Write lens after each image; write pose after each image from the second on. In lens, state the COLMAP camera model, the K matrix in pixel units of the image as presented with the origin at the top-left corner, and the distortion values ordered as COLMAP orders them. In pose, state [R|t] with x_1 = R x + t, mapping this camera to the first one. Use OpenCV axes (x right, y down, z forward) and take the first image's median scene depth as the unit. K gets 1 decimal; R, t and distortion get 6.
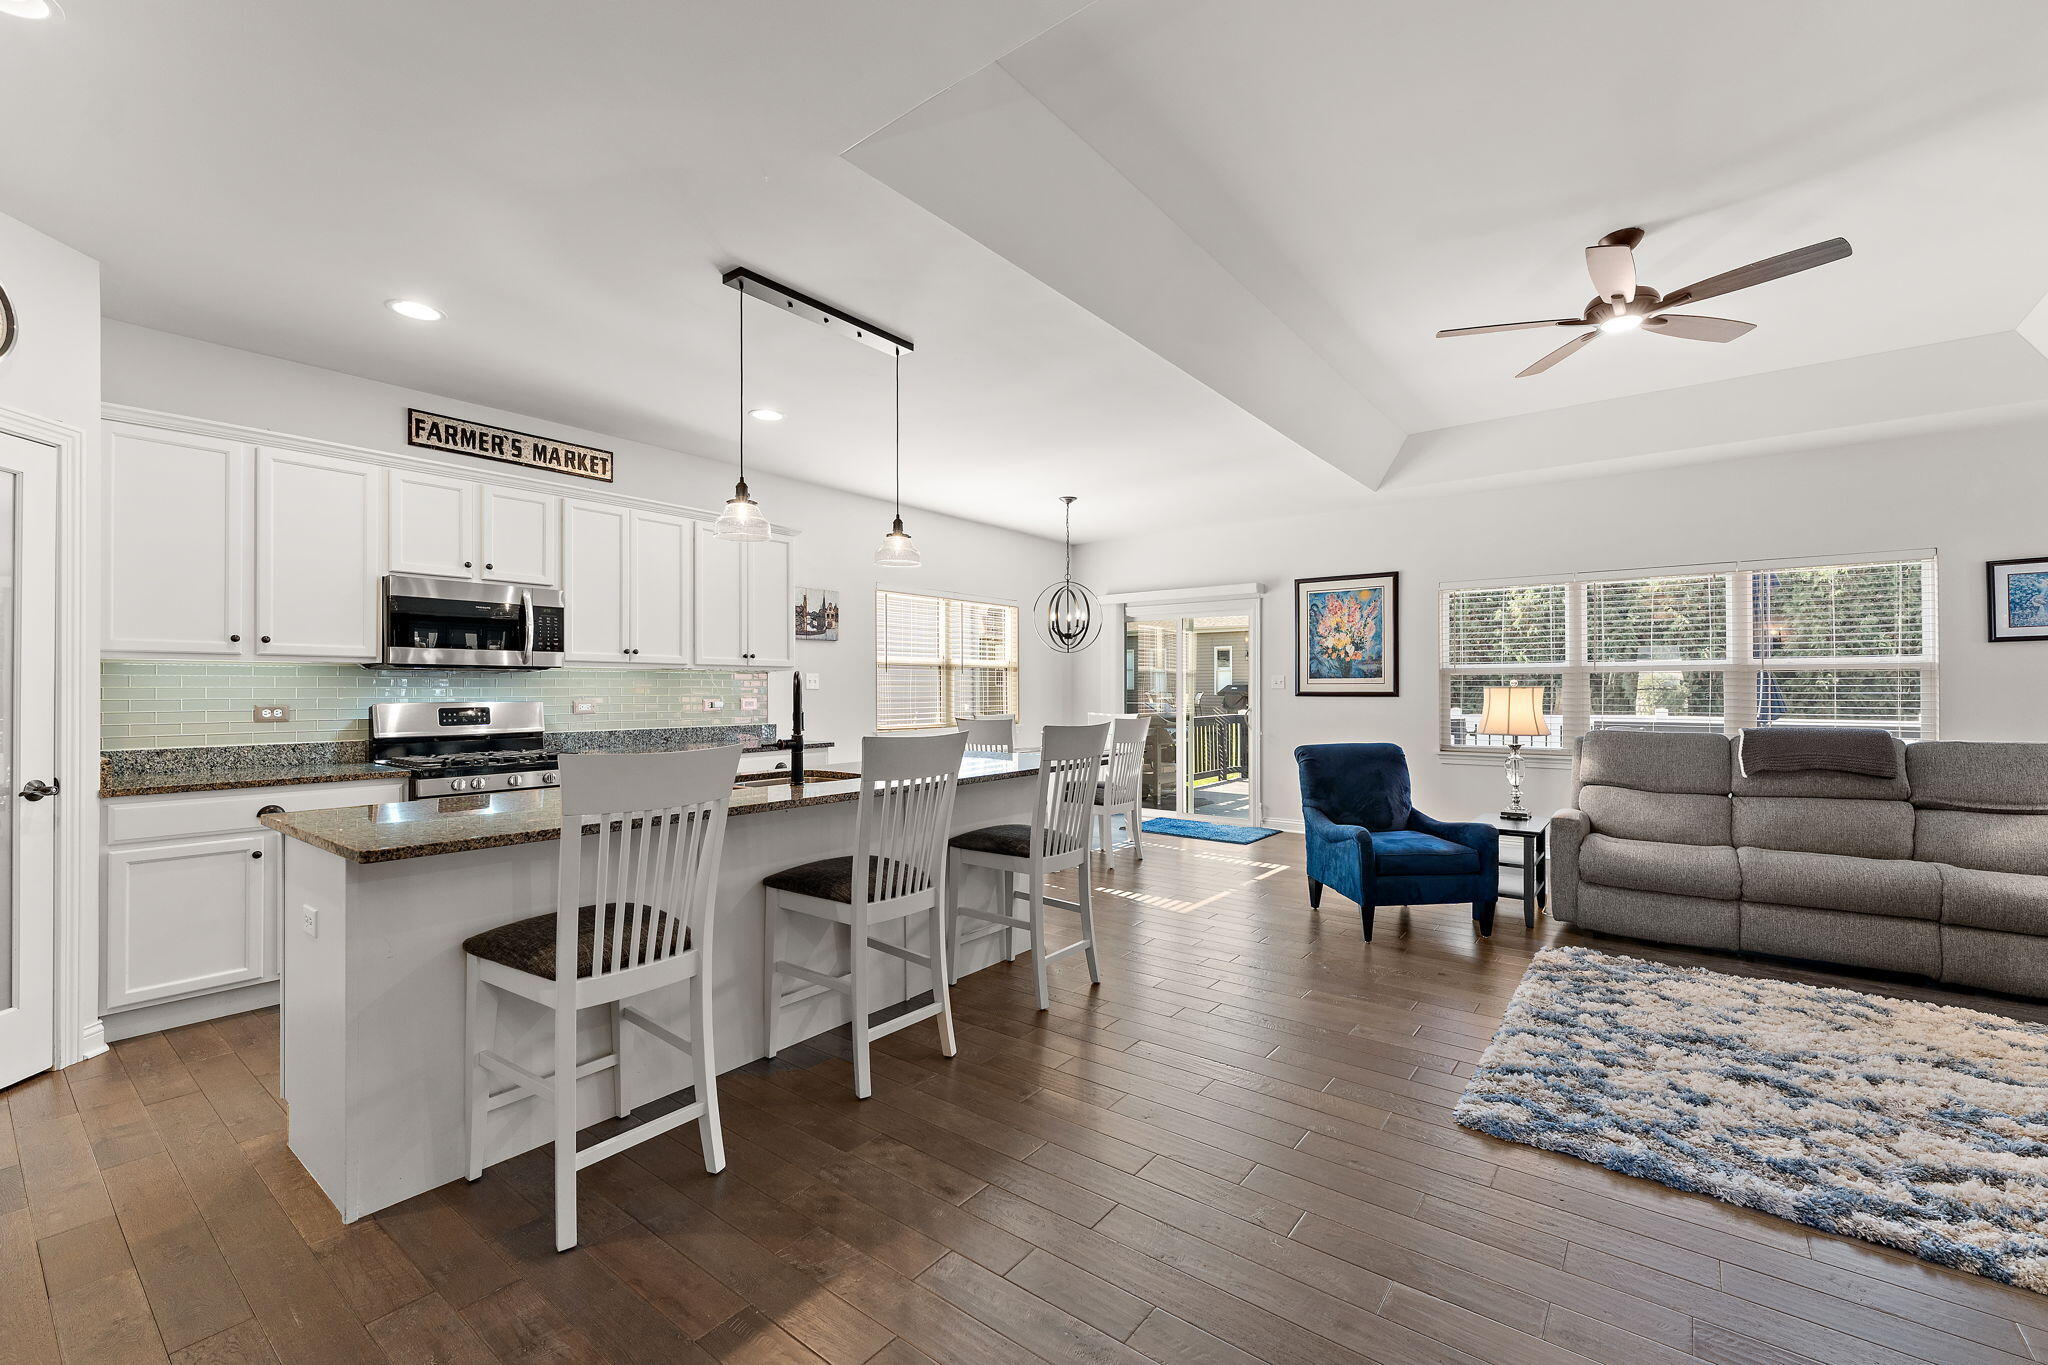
lens RADIAL K [[850.0, 0, 1018.5], [0, 850.0, 686.4], [0, 0, 1]] dist [0.000423, 0.000090]
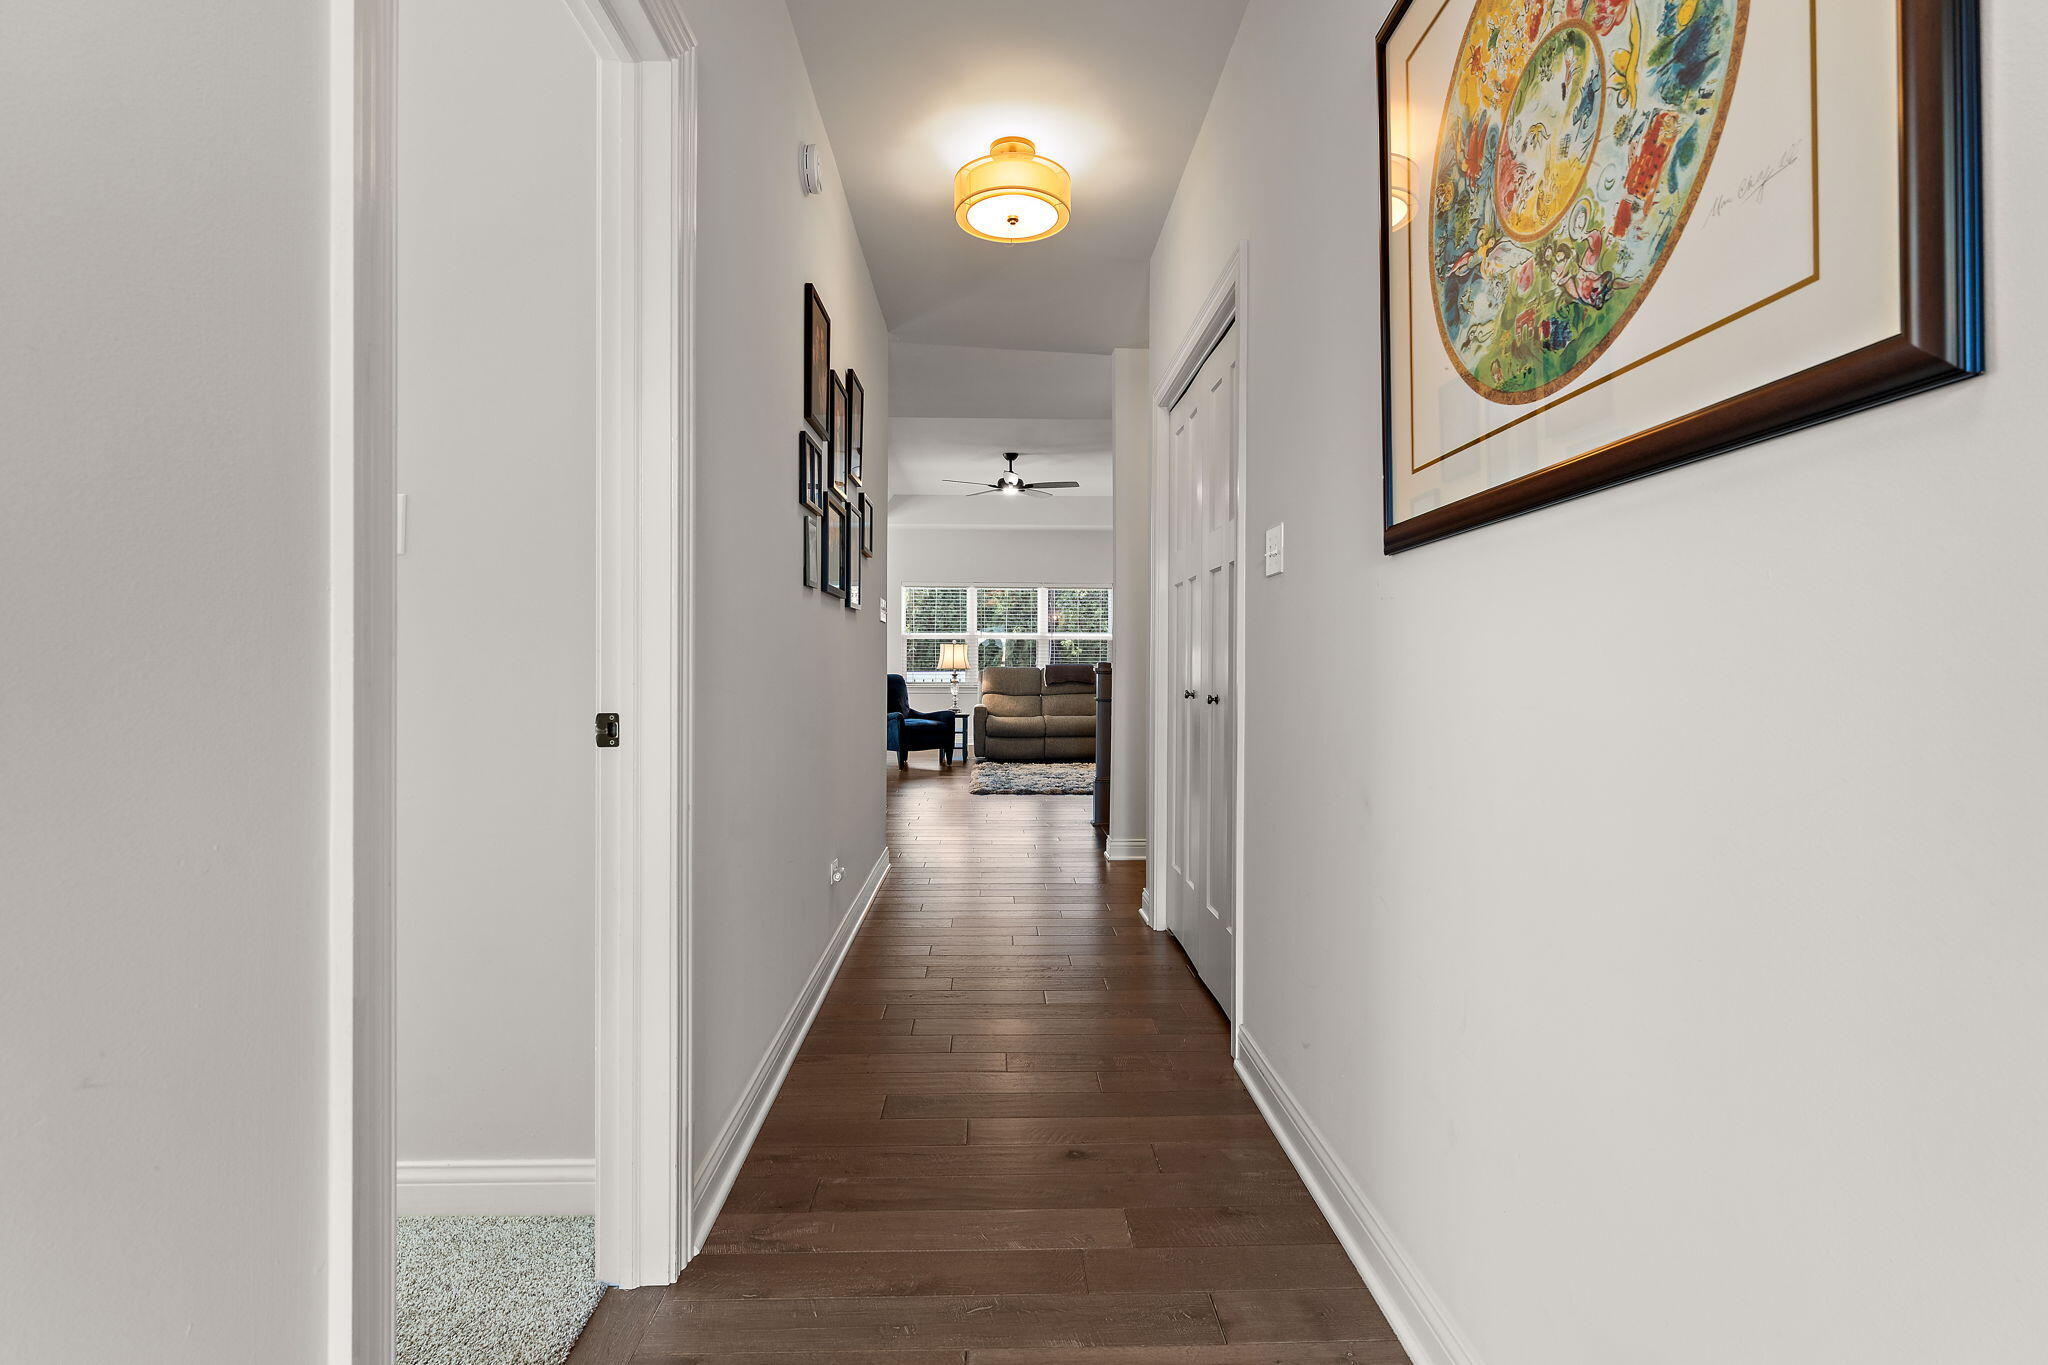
lens RADIAL K [[821.8, 0, 1017.0], [0, 821.8, 673.2], [0, 0, 1]] dist [0.000725, 0.000061]
pose [[0.776501, -0.009188, 0.630049, -0.589095], [-0.006345, 0.999729, 0.022400, 0.030564], [-0.630084, -0.021391, 0.776233, -0.652685]]
